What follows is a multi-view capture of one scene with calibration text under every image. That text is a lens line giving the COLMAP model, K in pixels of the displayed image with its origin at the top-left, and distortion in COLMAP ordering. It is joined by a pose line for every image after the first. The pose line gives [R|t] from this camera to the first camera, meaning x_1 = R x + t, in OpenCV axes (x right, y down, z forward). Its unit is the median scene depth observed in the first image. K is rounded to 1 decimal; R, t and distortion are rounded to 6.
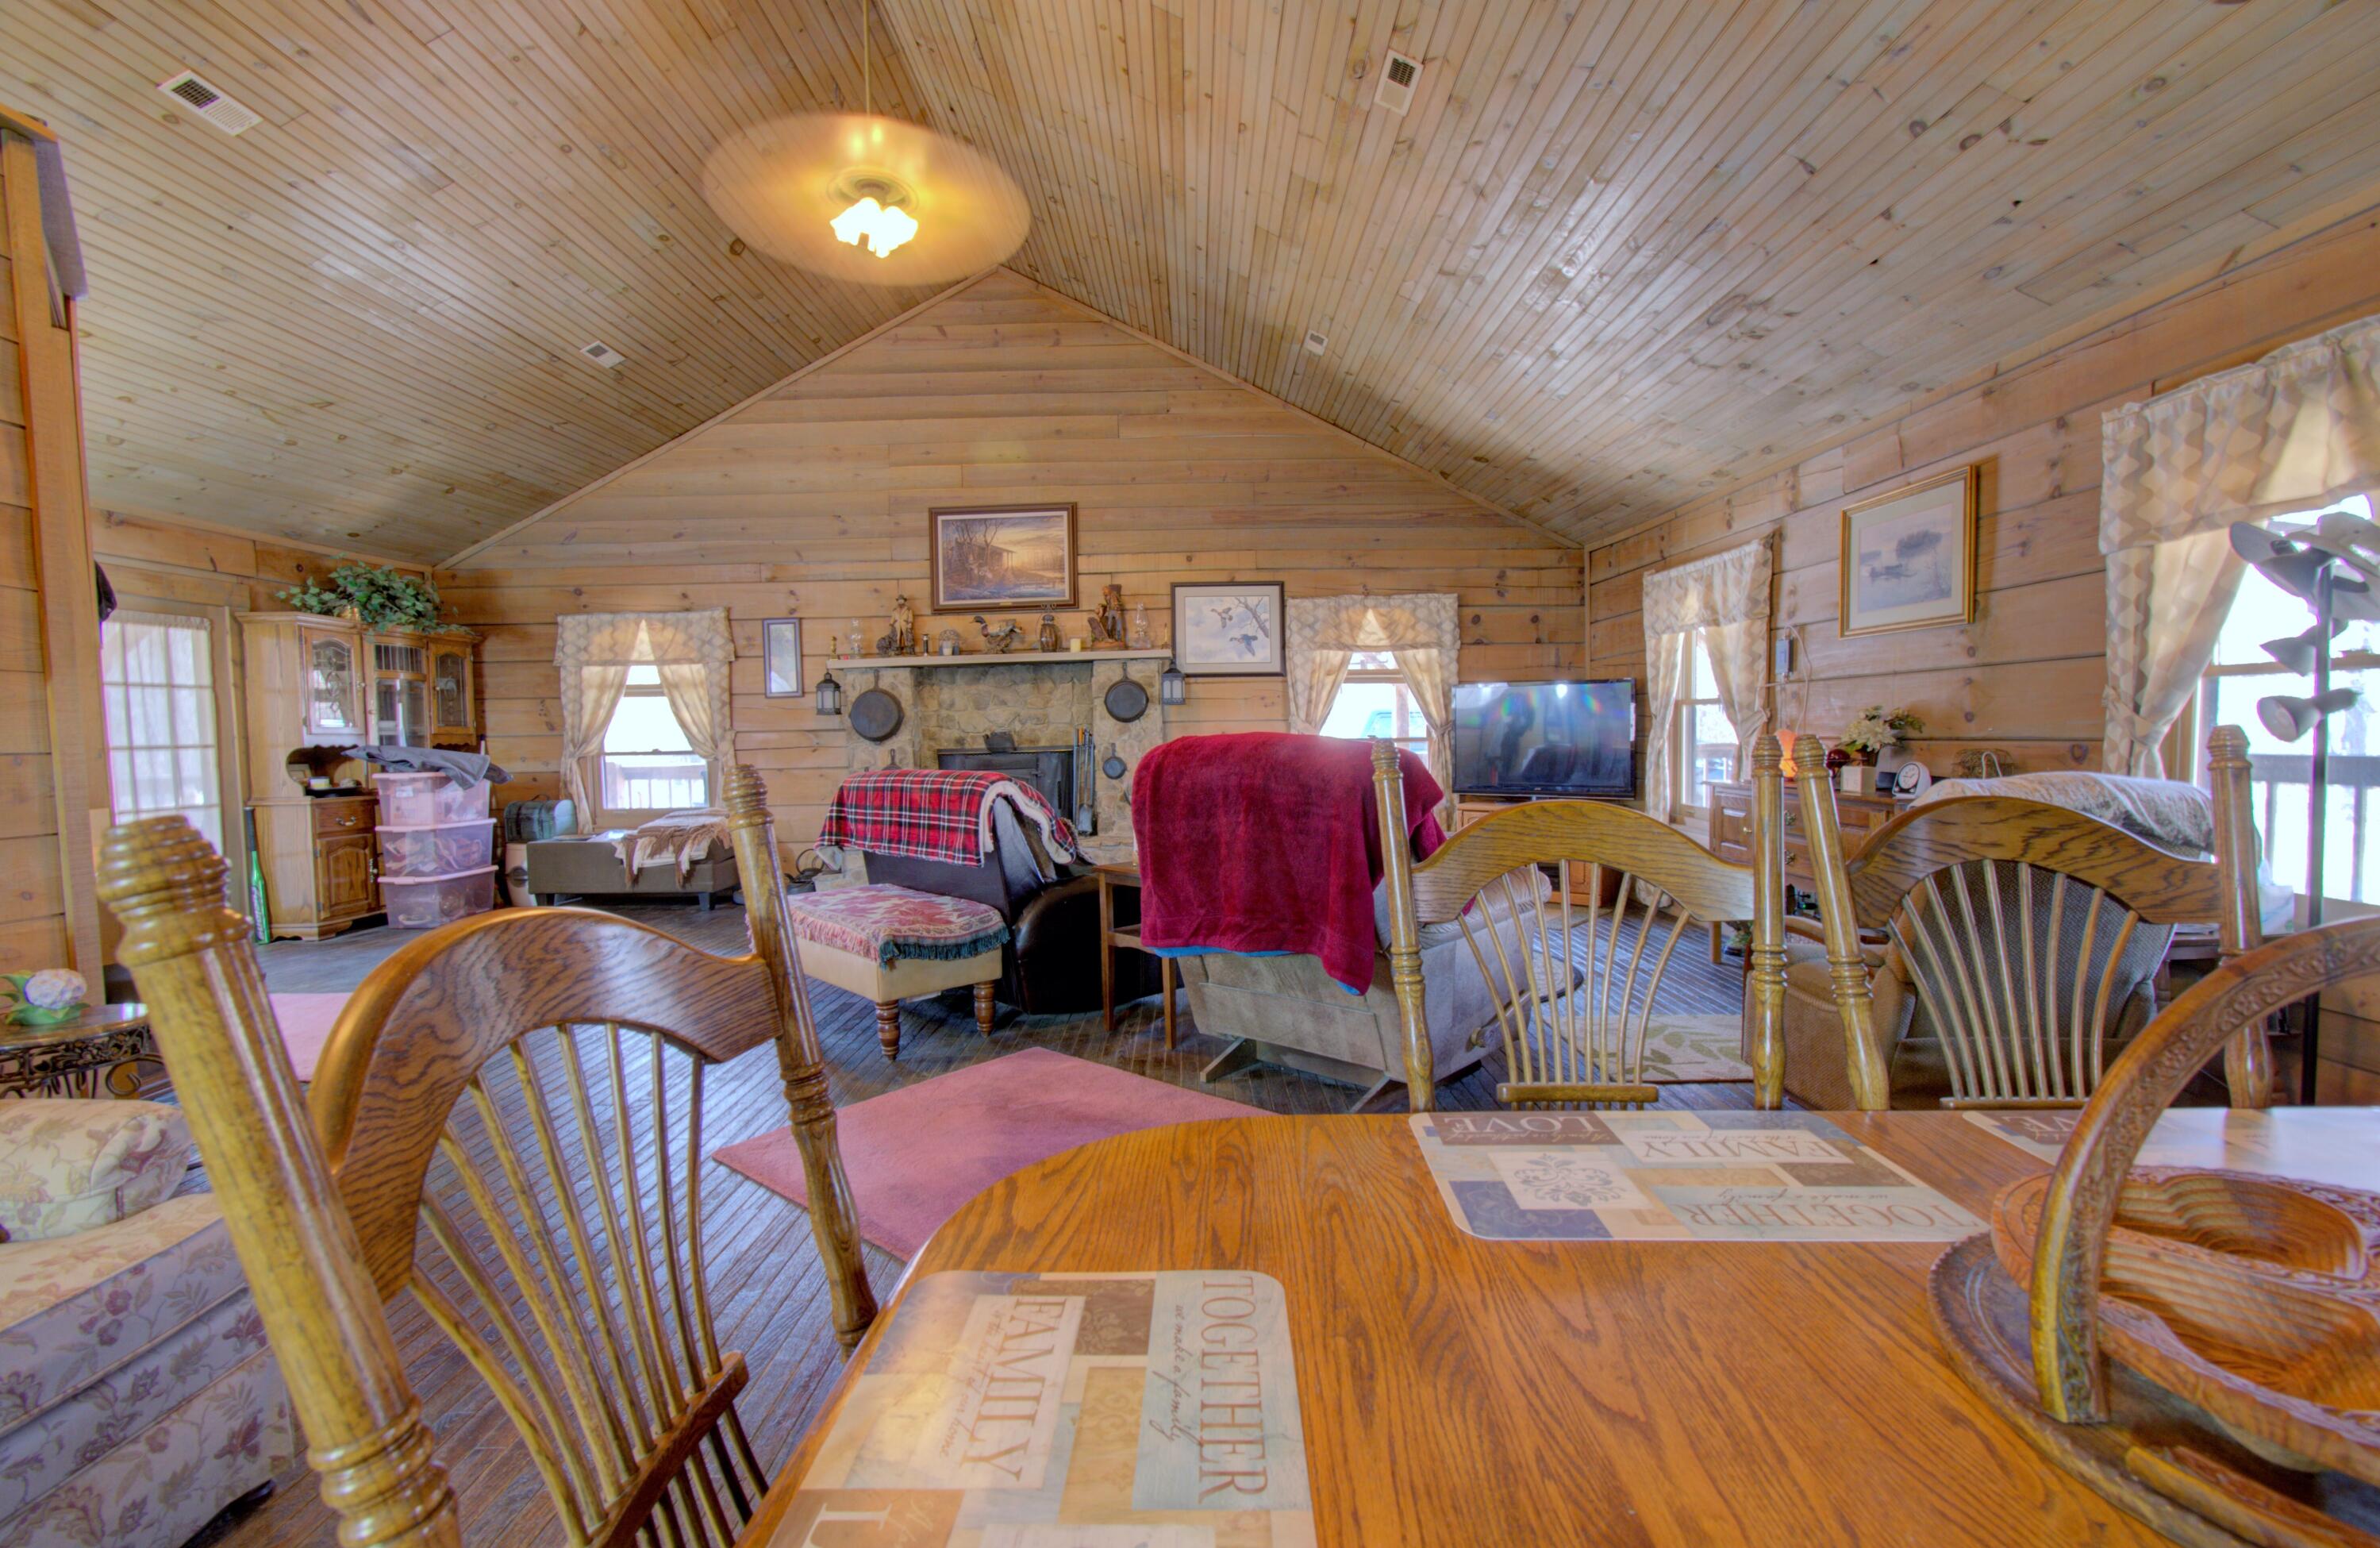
lens RADIAL K [[1024.3, 0, 1196.4], [0, 1024.3, 767.8], [0, 0, 1]] dist [-0.006972, 0.004470]
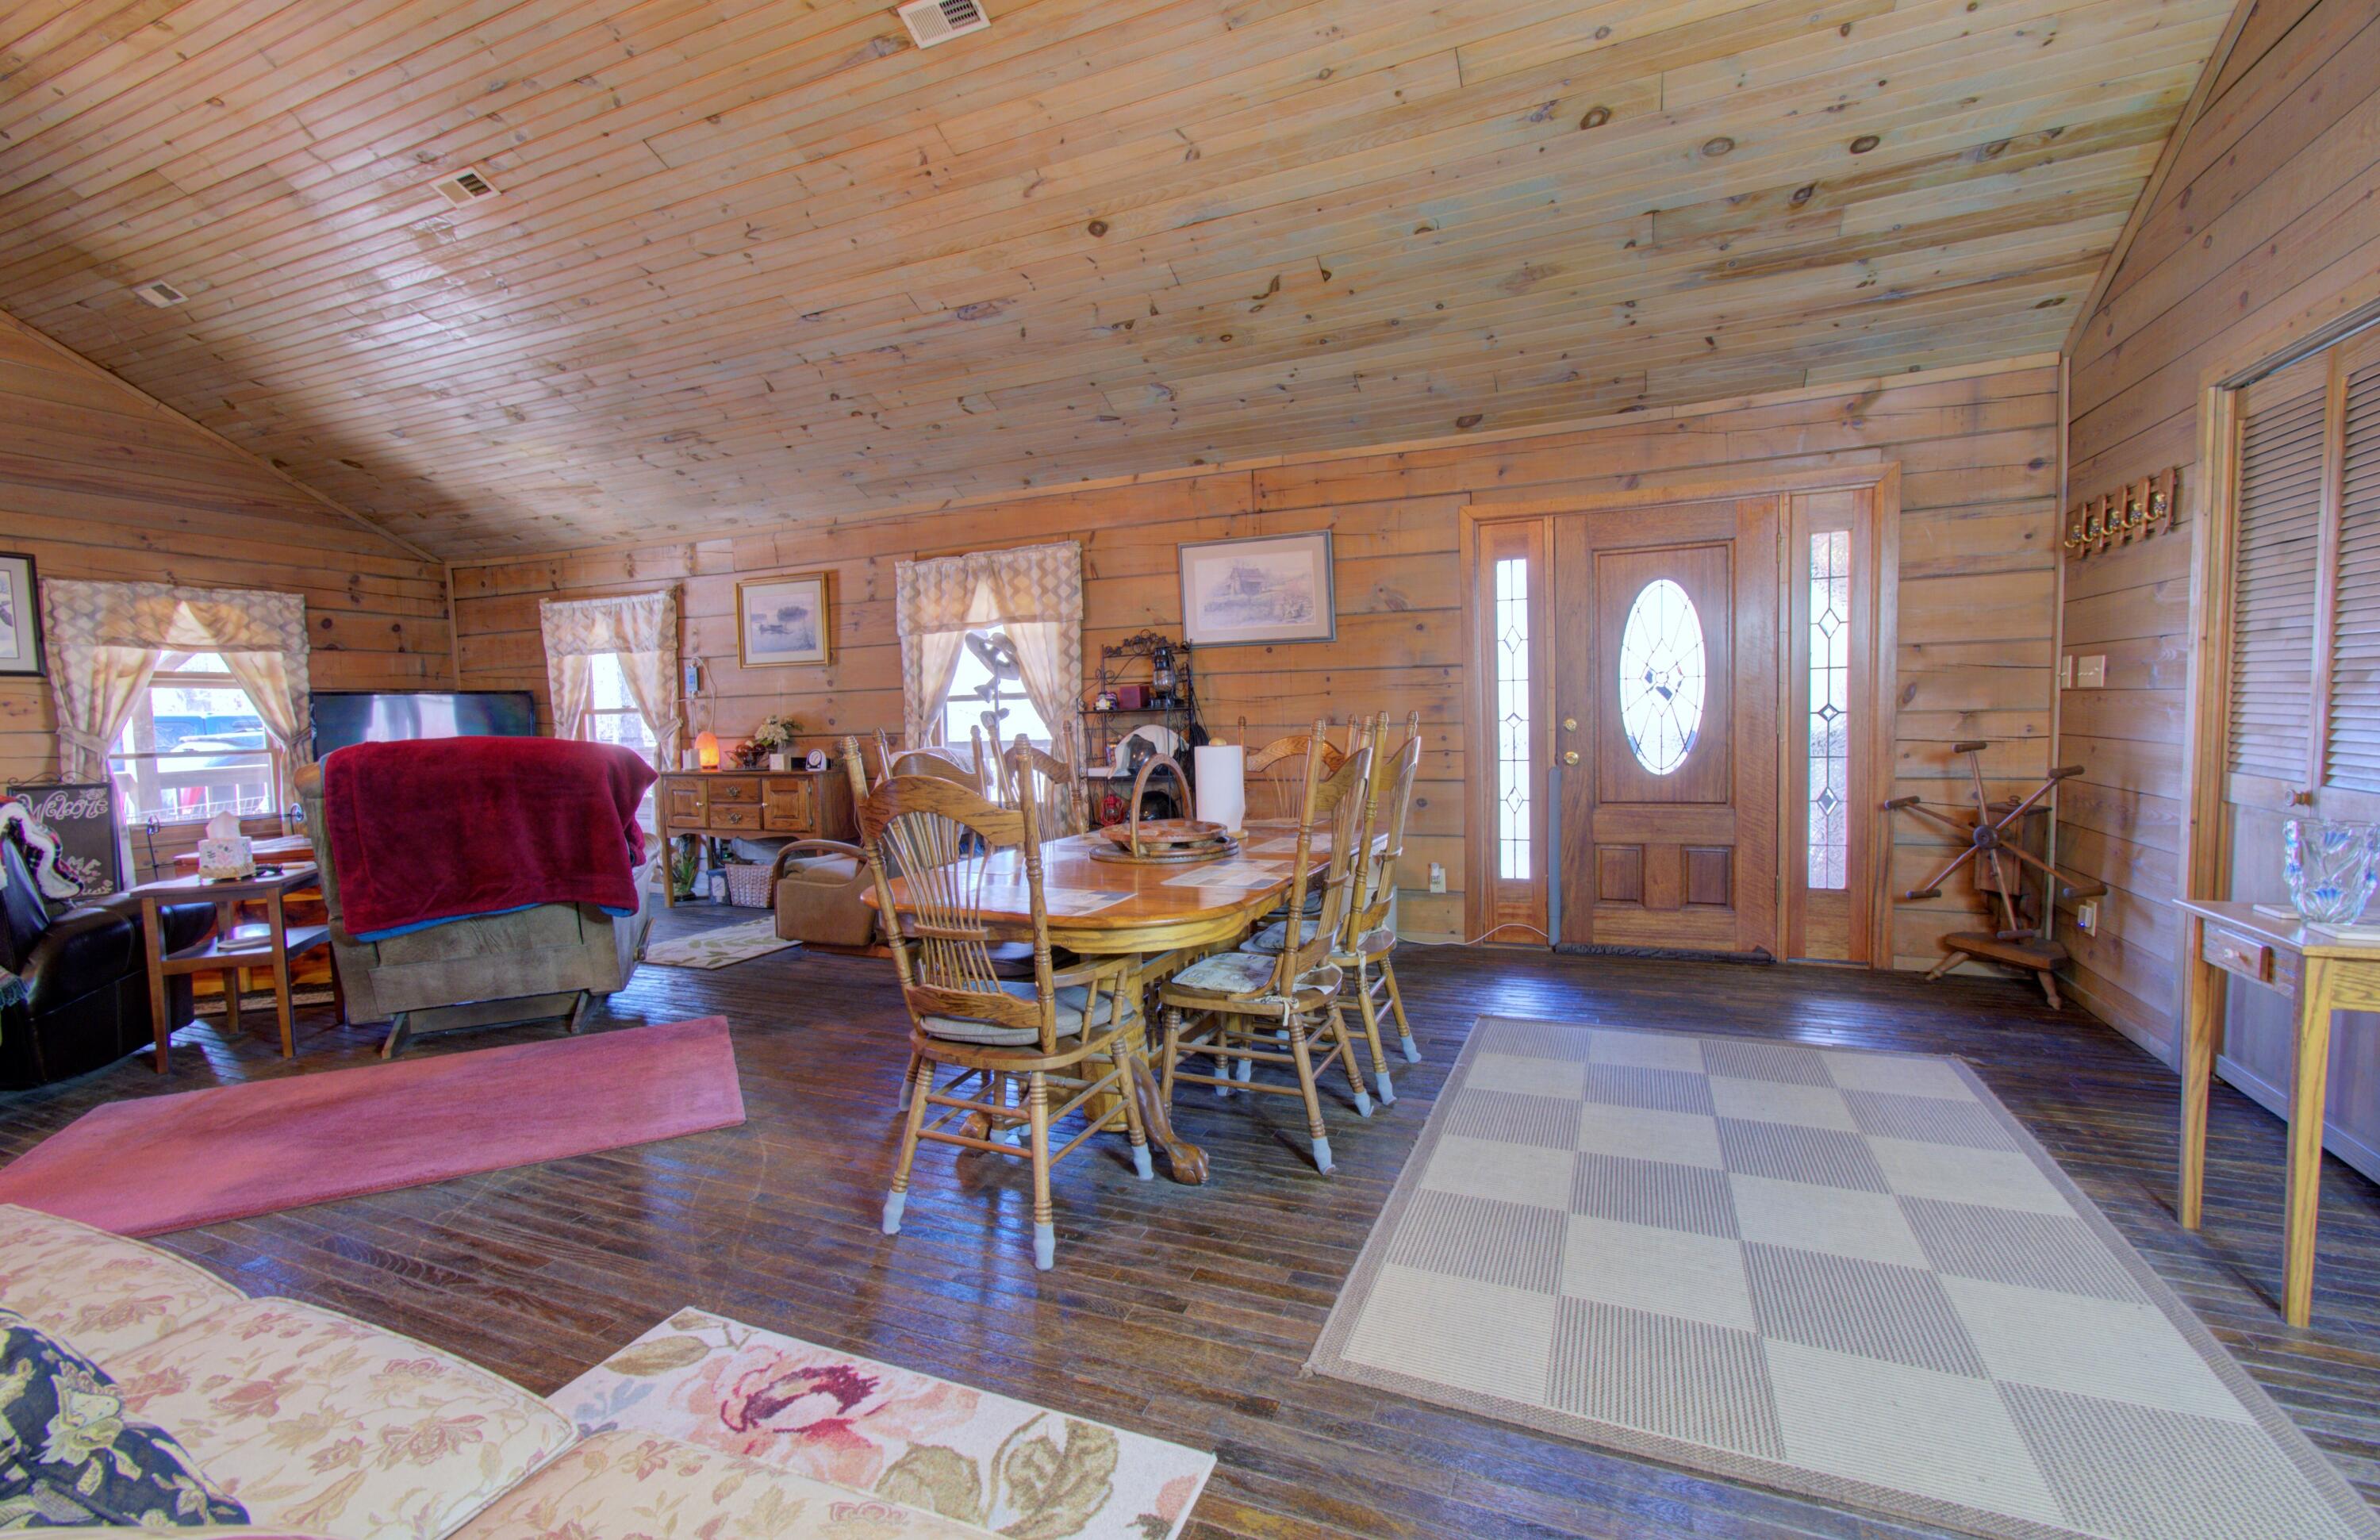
lens RADIAL K [[1024.2, 0, 1188.8], [0, 1024.2, 774.3], [0, 0, 1]] dist [-0.006972, 0.004470]
pose [[0.395471, -0.052704, 0.916965, -0.432271], [0.053857, 0.997965, 0.034132, 0.008094], [-0.916898, 0.035886, 0.397505, -0.158874]]
